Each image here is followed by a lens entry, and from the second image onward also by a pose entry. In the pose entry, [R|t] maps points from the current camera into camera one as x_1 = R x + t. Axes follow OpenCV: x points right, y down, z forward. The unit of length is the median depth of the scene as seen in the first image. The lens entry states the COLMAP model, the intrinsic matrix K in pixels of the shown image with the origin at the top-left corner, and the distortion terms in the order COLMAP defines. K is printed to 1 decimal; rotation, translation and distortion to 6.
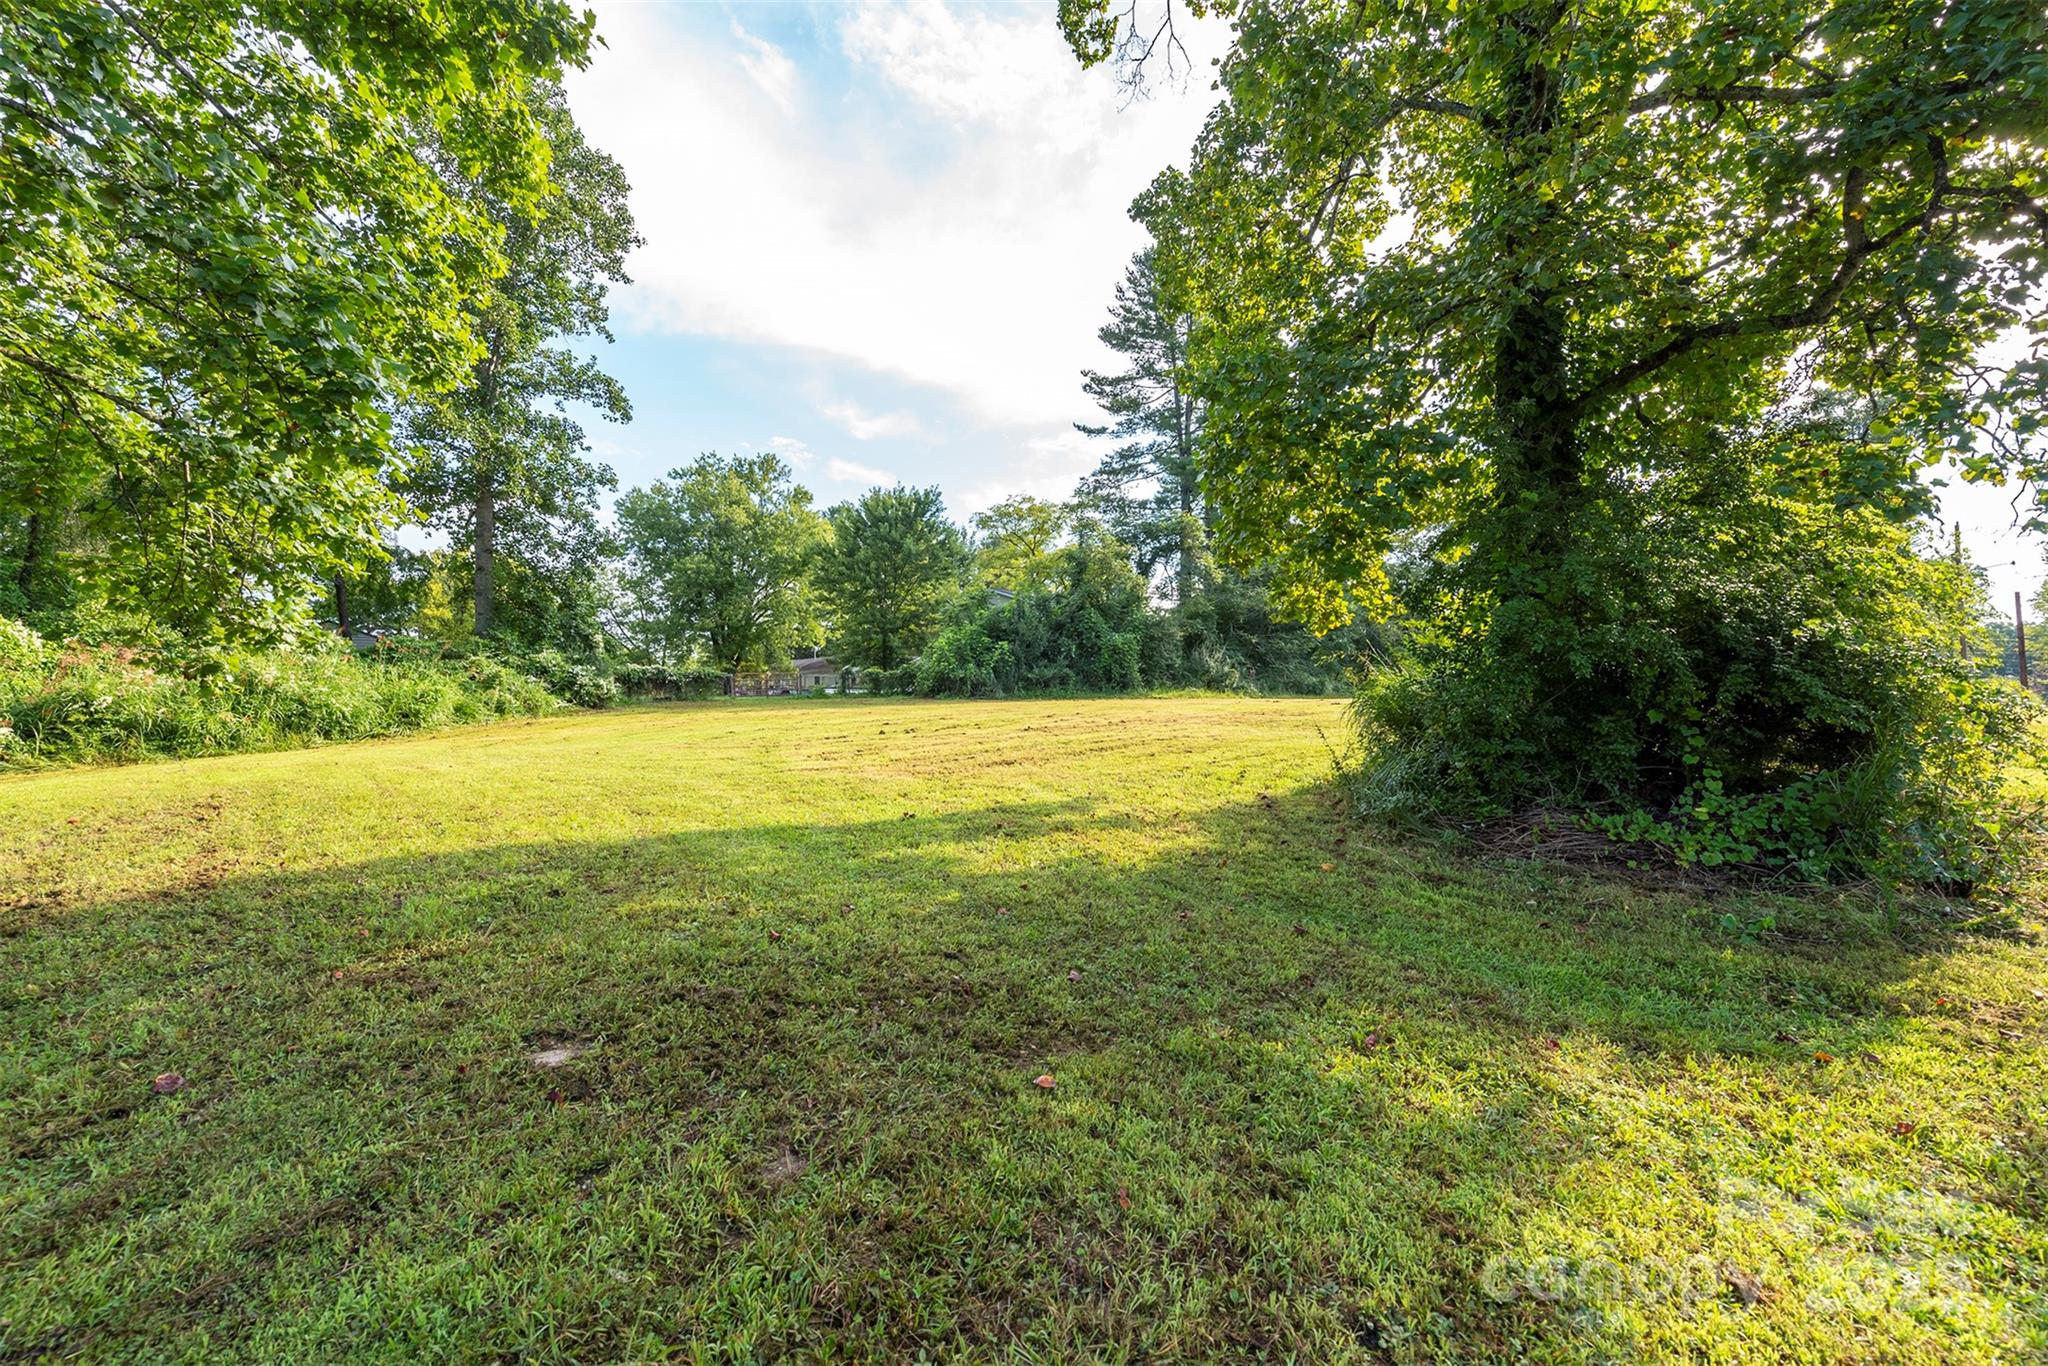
lens RADIAL K [[796.2, 0, 1026.0], [0, 796.2, 675.5], [0, 0, 1]] dist [0.010737, -0.005069]
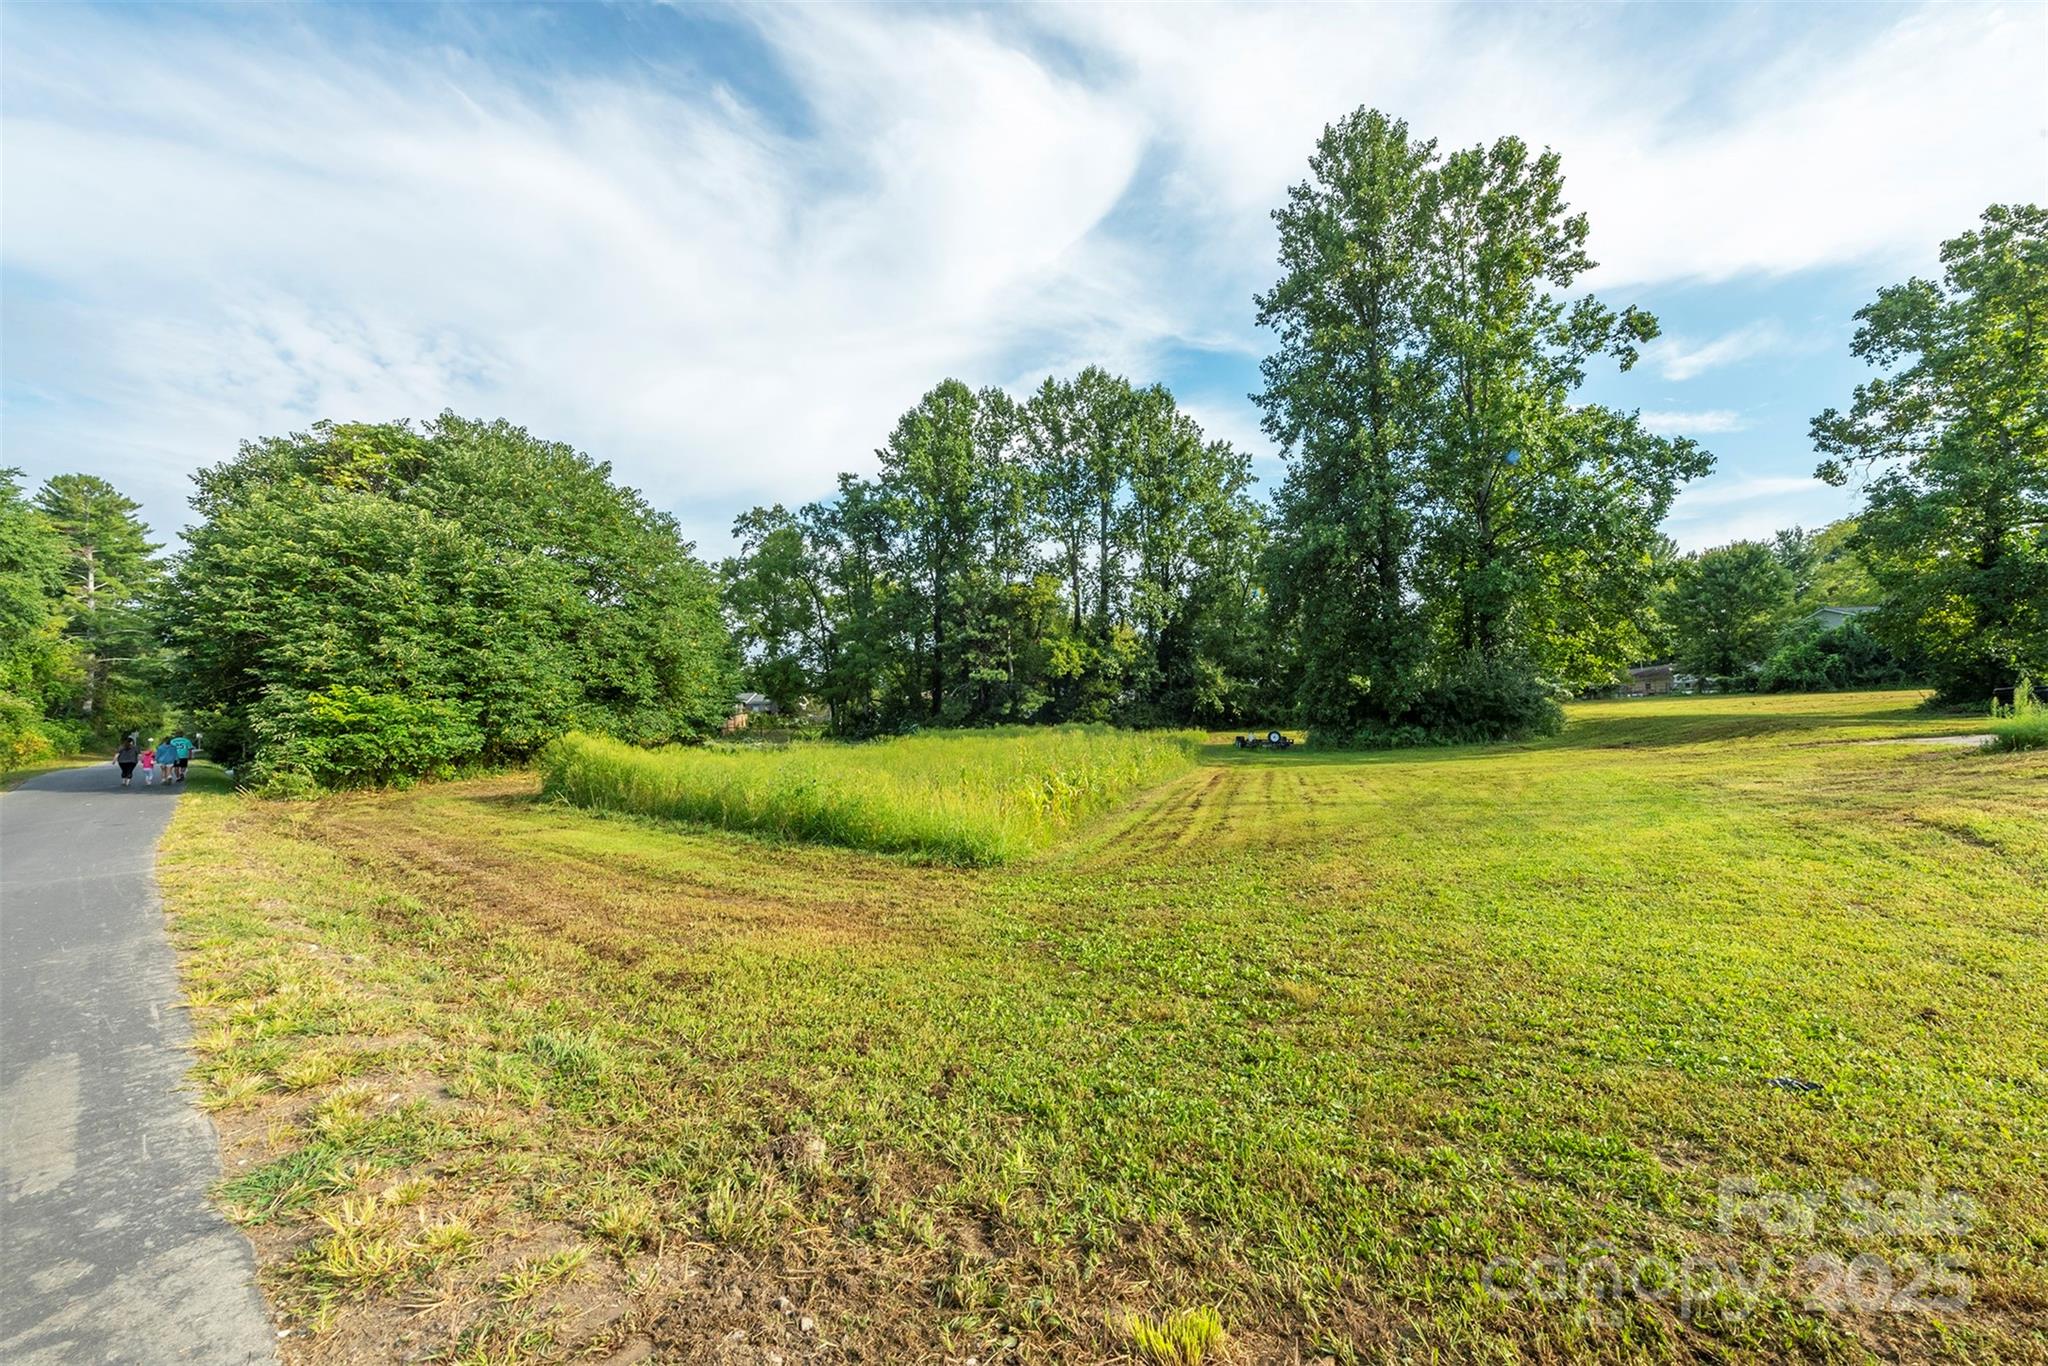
lens RADIAL K [[869.3, 0, 1021.9], [0, 869.3, 700.4], [0, 0, 1]] dist [0.001739, -0.004743]
pose [[0.682735, -0.038935, -0.729628, 0.114642], [0.044242, 0.998950, -0.011908, -0.003623], [0.729325, -0.024150, 0.683741, -1.219733]]
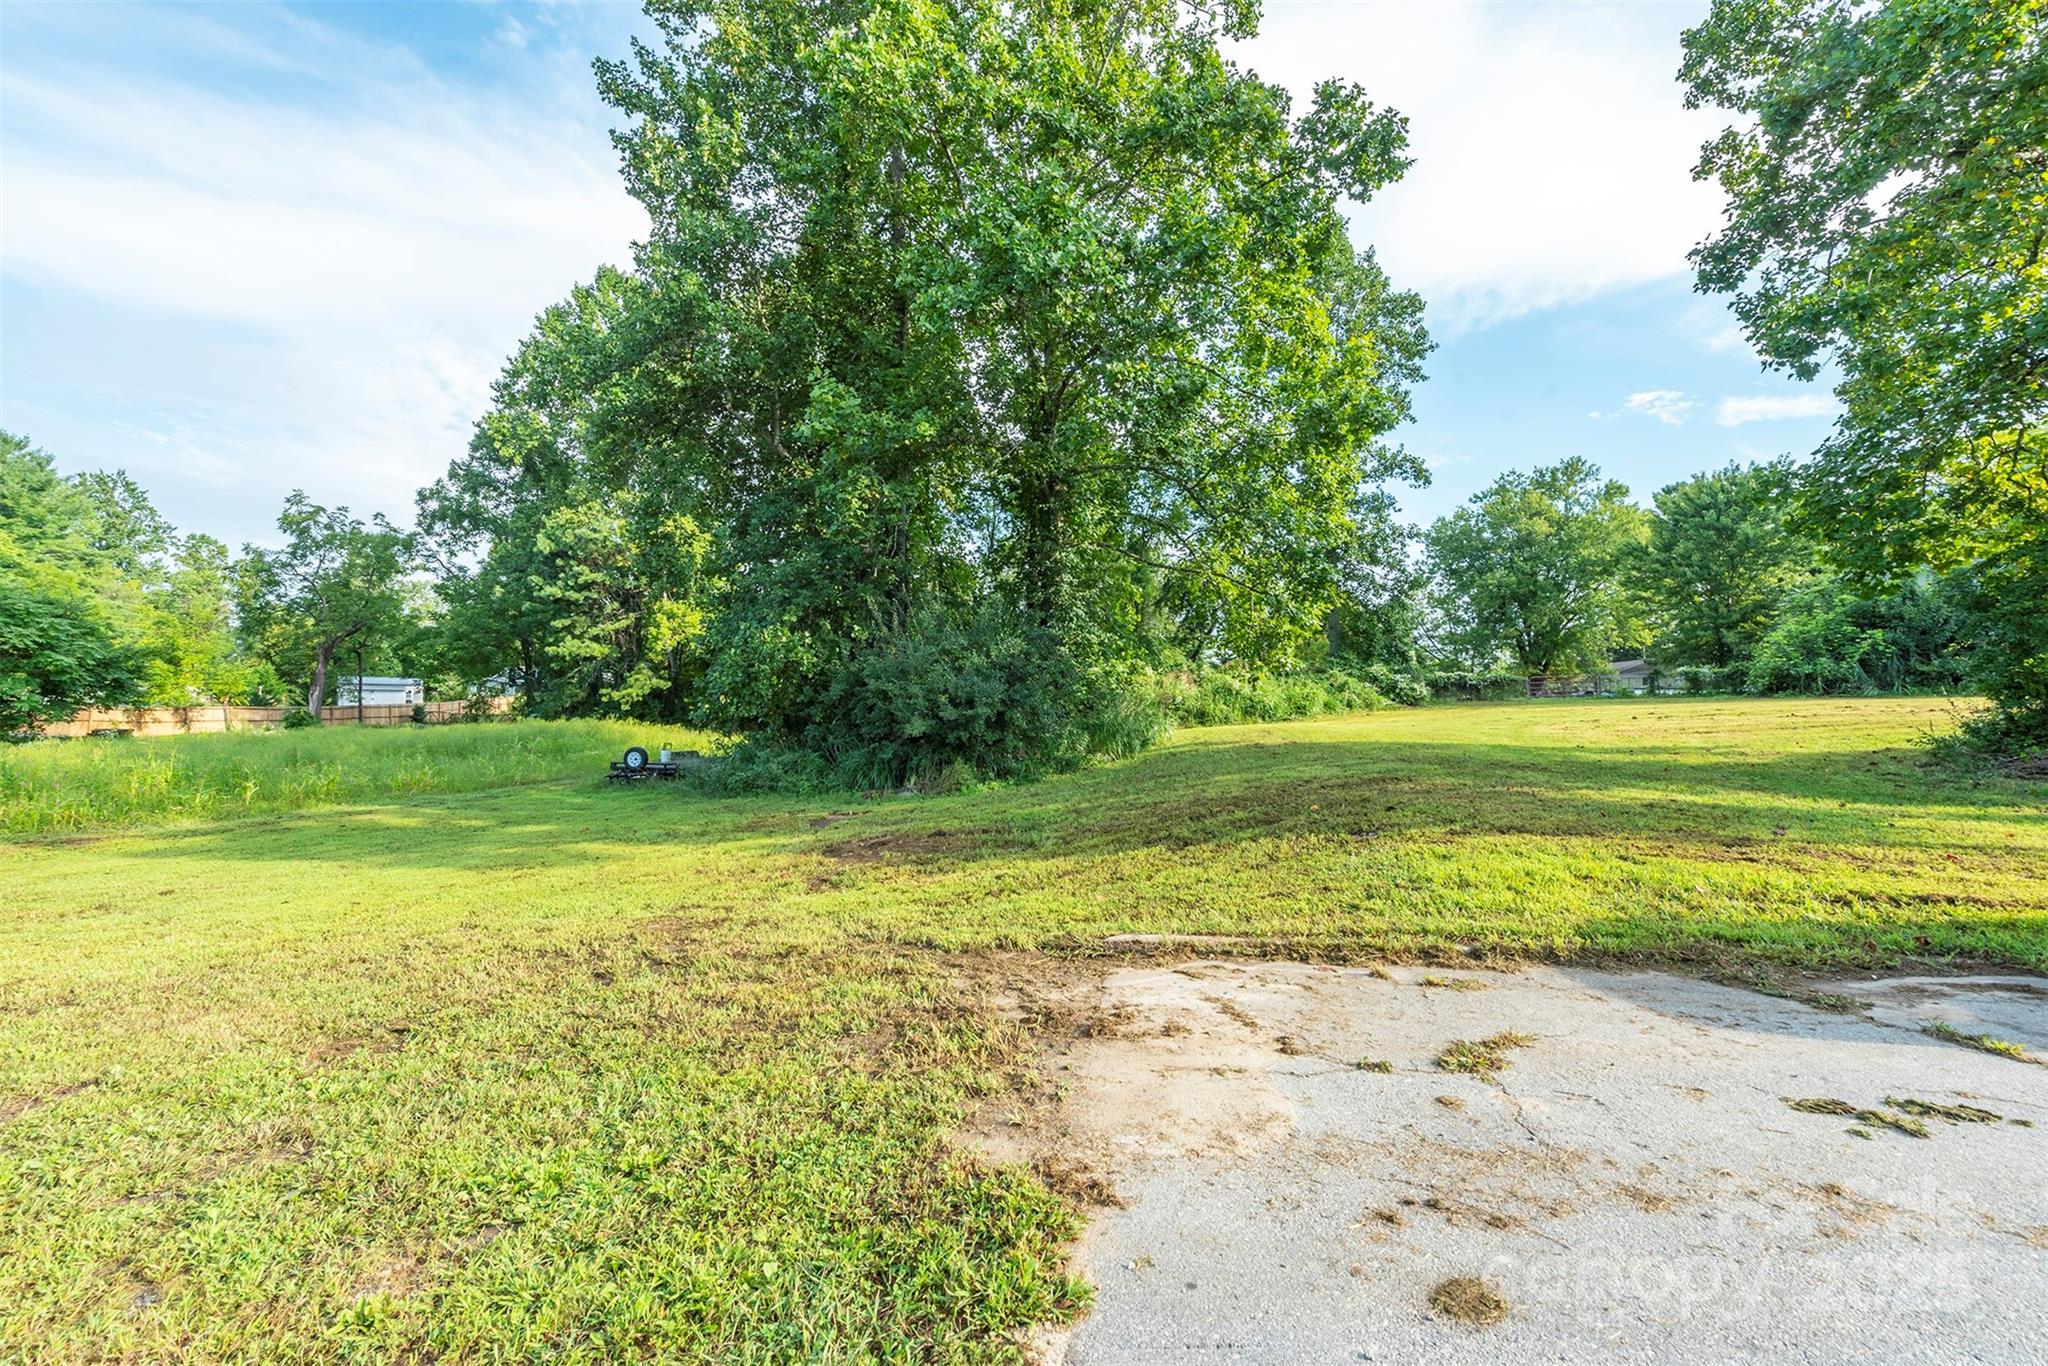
lens RADIAL K [[796.2, 0, 1026.0], [0, 796.2, 675.5], [0, 0, 1]] dist [0.010737, -0.005069]
pose [[0.585802, -0.033362, -0.809767, 0.131015], [0.023684, 0.999430, -0.024042, 0.005385], [0.810108, -0.005095, 0.586259, -0.241600]]
